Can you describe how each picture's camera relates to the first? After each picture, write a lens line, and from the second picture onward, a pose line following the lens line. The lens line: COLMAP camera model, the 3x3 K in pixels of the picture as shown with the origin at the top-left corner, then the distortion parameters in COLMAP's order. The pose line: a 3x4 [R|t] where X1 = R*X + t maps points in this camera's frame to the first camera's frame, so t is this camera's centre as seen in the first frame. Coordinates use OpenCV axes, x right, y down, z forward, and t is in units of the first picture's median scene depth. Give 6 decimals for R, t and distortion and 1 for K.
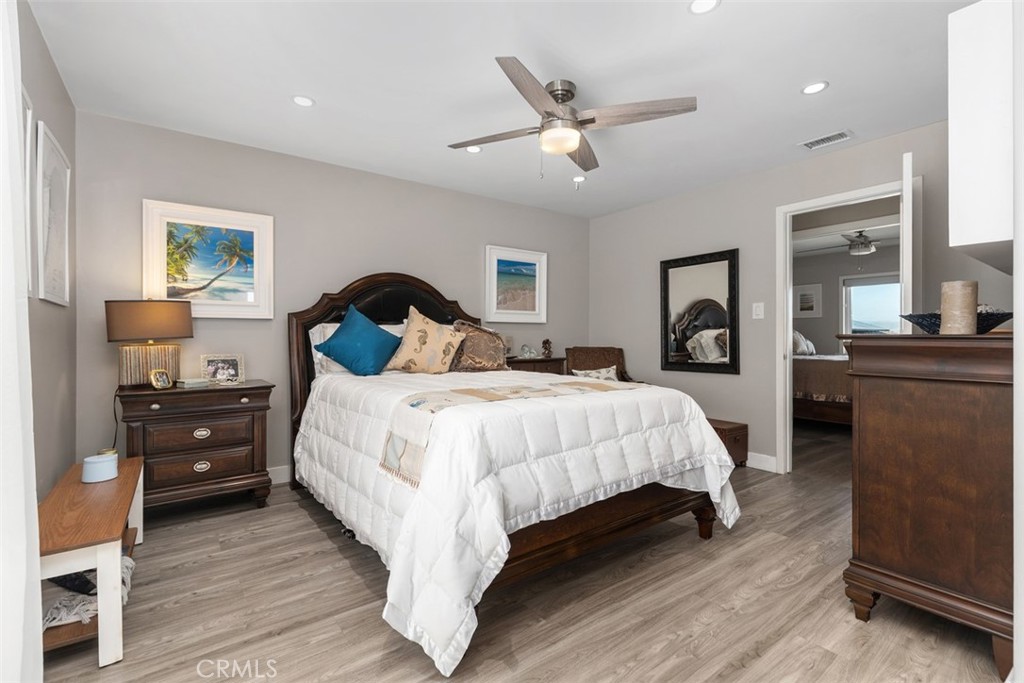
lens RADIAL K [[467.7, 0, 507.6], [0, 467.7, 337.9], [0, 0, 1]] dist [0.004686, 0.000190]
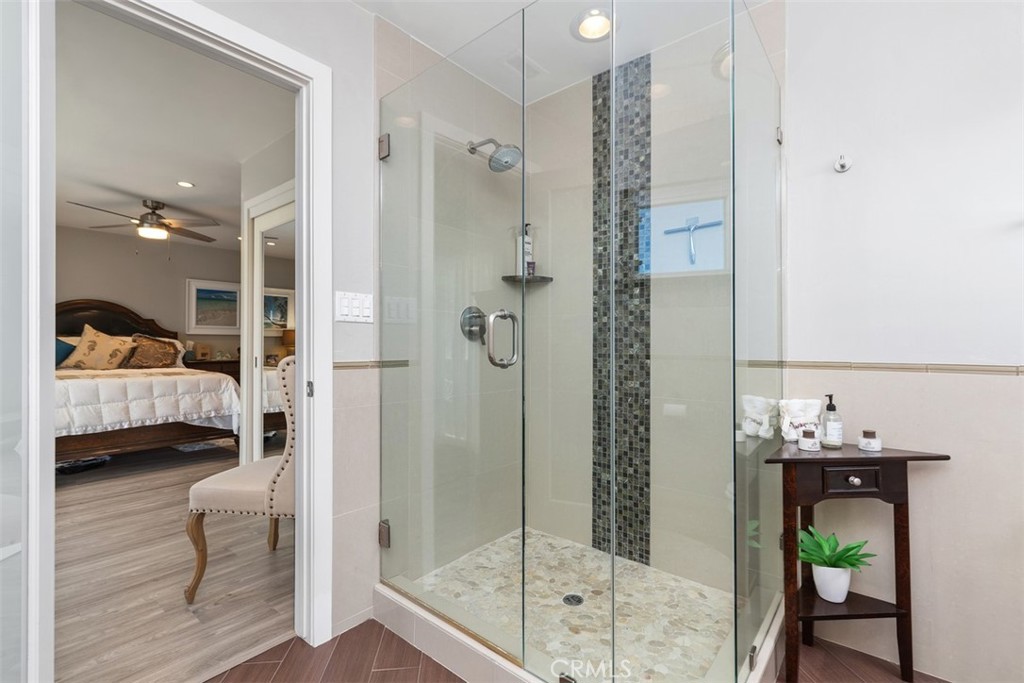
lens RADIAL K [[467.7, 0, 514.7], [0, 467.7, 344.4], [0, 0, 1]] dist [0.004686, 0.000190]
pose [[0.973743, -0.000580, 0.227647, 0.758588], [0.000912, 0.999999, -0.001354, -0.001776], [-0.227646, 0.001526, 0.973743, -0.736792]]
